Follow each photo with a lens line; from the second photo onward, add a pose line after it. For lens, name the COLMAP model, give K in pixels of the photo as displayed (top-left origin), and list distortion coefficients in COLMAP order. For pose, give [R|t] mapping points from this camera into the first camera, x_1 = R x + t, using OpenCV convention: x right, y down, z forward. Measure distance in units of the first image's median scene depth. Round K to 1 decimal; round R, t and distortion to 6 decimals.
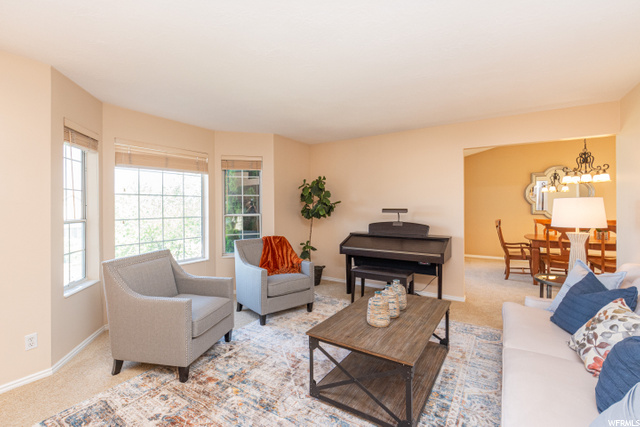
lens RADIAL K [[295.0, 0, 321.5], [0, 295.0, 203.5], [0, 0, 1]] dist [-0.000341, -0.000283]
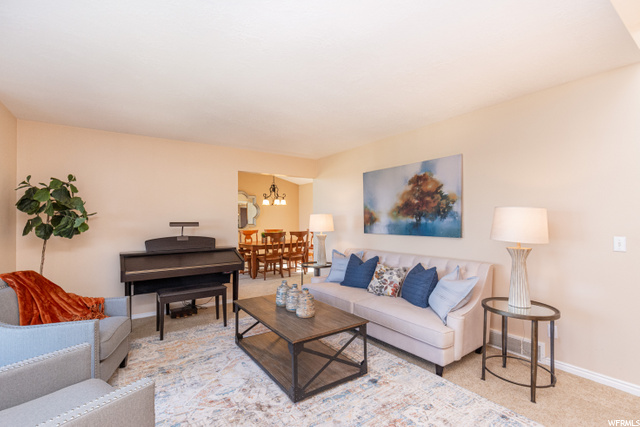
lens RADIAL K [[290.3, 0, 320.0], [0, 290.3, 213.5], [0, 0, 1]] dist [-0.000330, -0.000077]
pose [[0.375232, 0.024706, 0.926602, -0.430437], [-0.001428, 0.999659, -0.026075, 0.013036], [-0.926930, 0.008462, 0.375140, 0.247433]]
